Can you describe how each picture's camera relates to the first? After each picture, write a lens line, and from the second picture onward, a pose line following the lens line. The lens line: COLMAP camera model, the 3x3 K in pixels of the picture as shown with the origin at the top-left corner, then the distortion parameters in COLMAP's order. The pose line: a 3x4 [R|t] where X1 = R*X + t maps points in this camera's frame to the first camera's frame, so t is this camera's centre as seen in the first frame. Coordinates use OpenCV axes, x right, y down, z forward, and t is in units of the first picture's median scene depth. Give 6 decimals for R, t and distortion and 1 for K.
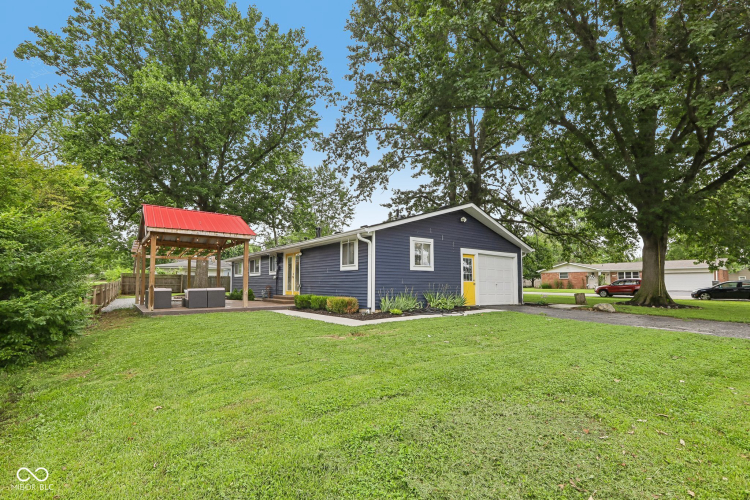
lens RADIAL K [[340.4, 0, 375.0], [0, 340.4, 250.0], [0, 0, 1]] dist [-0.032570, 0.000559]
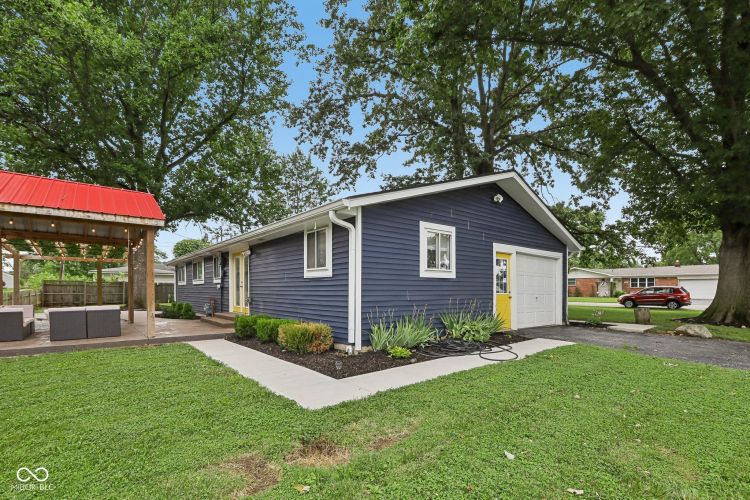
lens RADIAL K [[353.8, 0, 376.1], [0, 353.8, 286.9], [0, 0, 1]] dist [-0.031846, 0.000228]
pose [[0.998871, -0.001444, 0.047473, -0.001336], [-0.002915, 0.995789, 0.091626, 0.007791], [-0.047405, -0.091661, 0.994661, 0.152701]]
